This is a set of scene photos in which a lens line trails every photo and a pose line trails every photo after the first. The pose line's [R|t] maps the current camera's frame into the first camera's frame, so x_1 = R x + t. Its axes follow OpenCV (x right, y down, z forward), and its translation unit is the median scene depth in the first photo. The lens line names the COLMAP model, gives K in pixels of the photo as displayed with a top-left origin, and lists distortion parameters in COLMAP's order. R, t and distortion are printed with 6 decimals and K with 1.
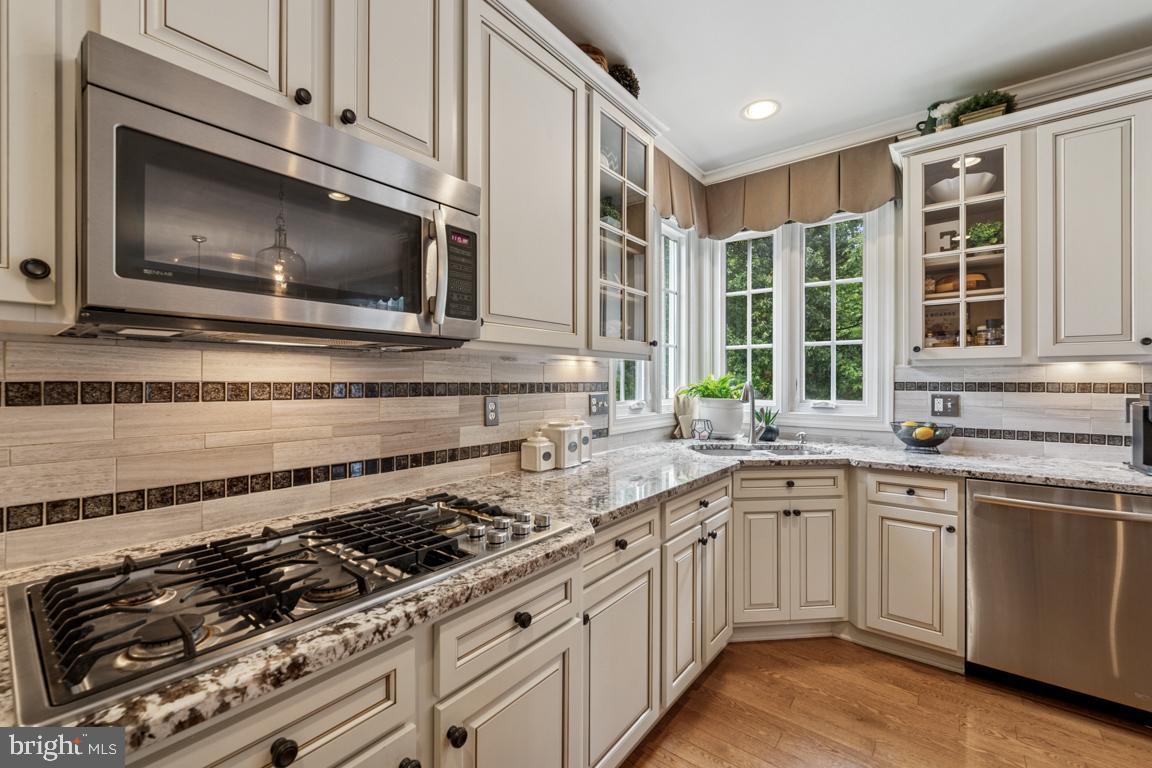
lens RADIAL K [[473.9, 0, 573.4], [0, 473.9, 379.3], [0, 0, 1]] dist [-0.002956, -0.000379]
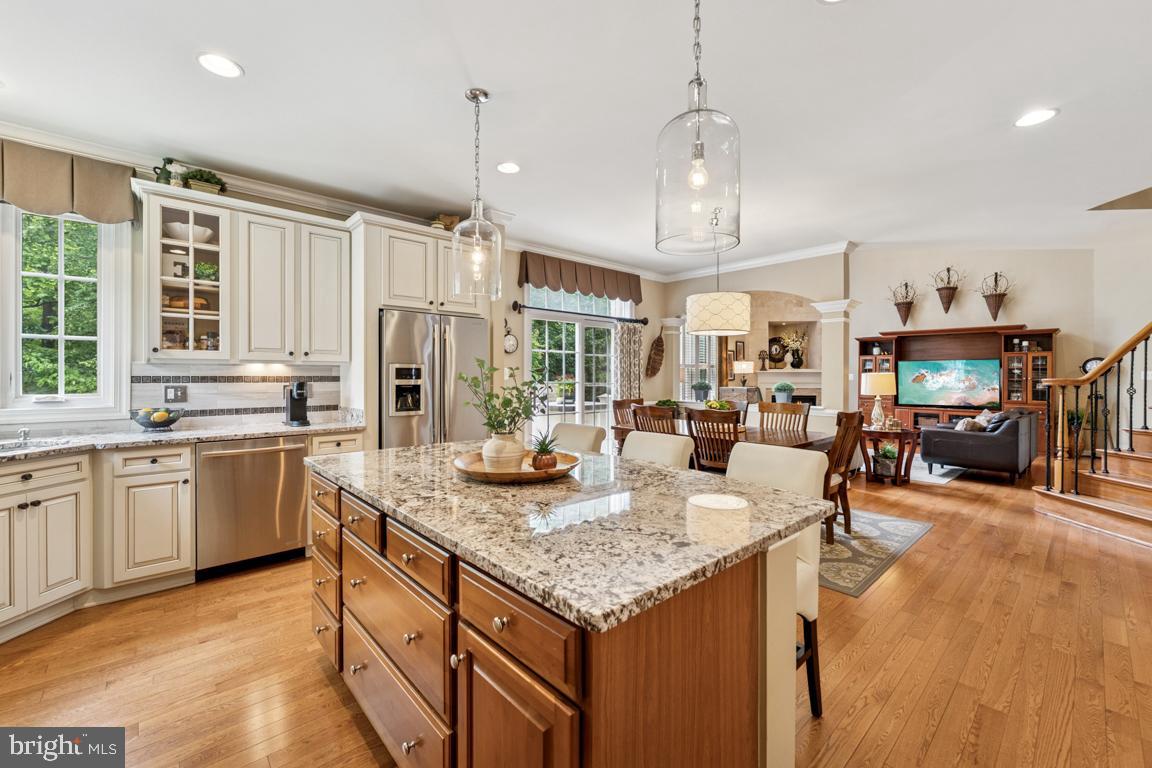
lens RADIAL K [[469.2, 0, 571.9], [0, 469.2, 377.8], [0, 0, 1]] dist [-0.001196, -0.000386]
pose [[0.163638, -0.005814, 0.986503, -0.338196], [-0.005141, 0.999964, 0.006746, -0.003506], [-0.986507, -0.006176, 0.163602, -0.312096]]
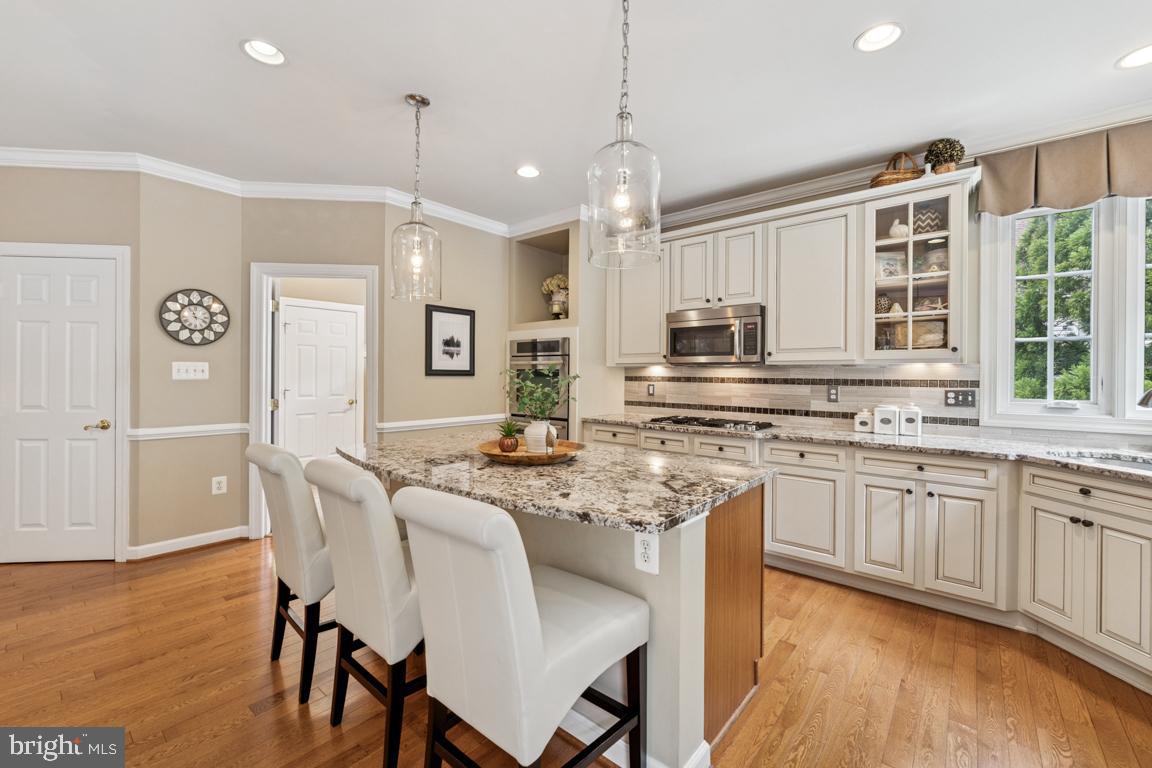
lens RADIAL K [[469.7, 0, 575.2], [0, 469.7, 381.4], [0, 0, 1]] dist [-0.000900, -0.000300]
pose [[-0.029196, 0.012760, -0.999492, 1.412020], [-0.003885, 0.999910, 0.012879, -0.002554], [0.999566, 0.004259, -0.029144, 0.029578]]
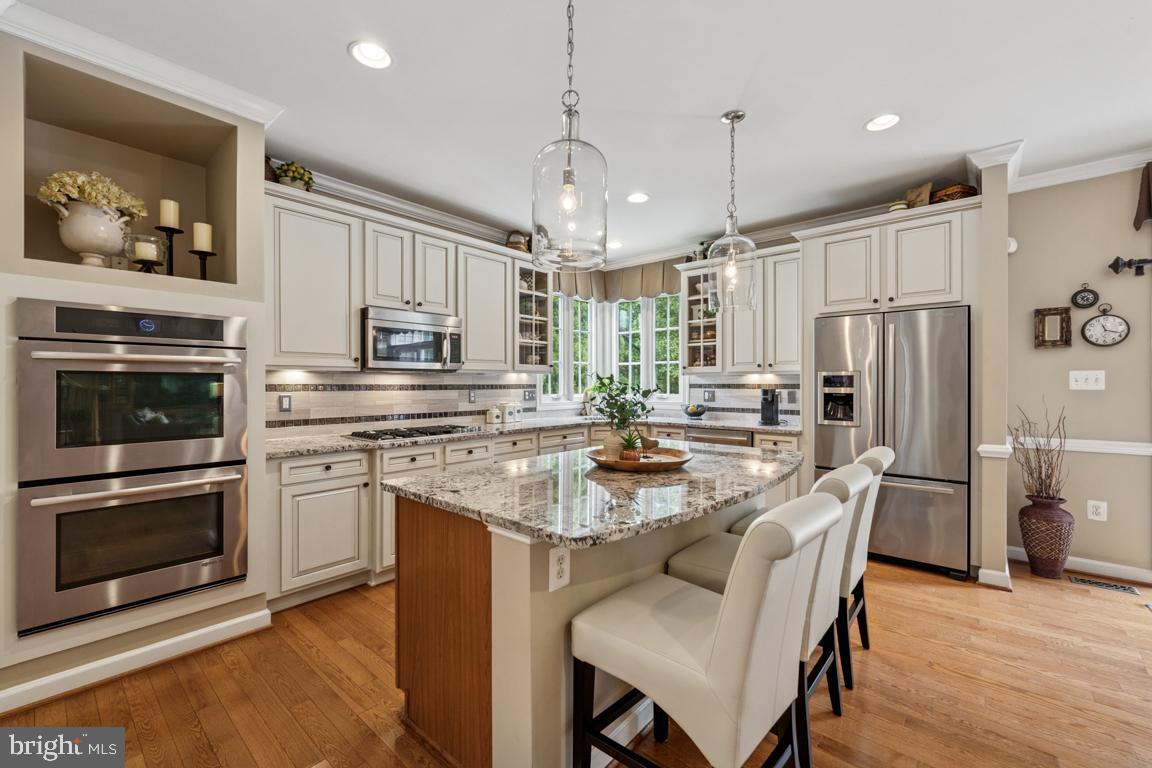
lens RADIAL K [[469.7, 0, 575.2], [0, 469.7, 381.4], [0, 0, 1]] dist [-0.000900, -0.000300]
pose [[0.998958, -0.002326, -0.045579, 0.364881], [0.002346, 0.999997, 0.000384, -0.006820], [0.045578, -0.000490, 0.998961, -1.074335]]
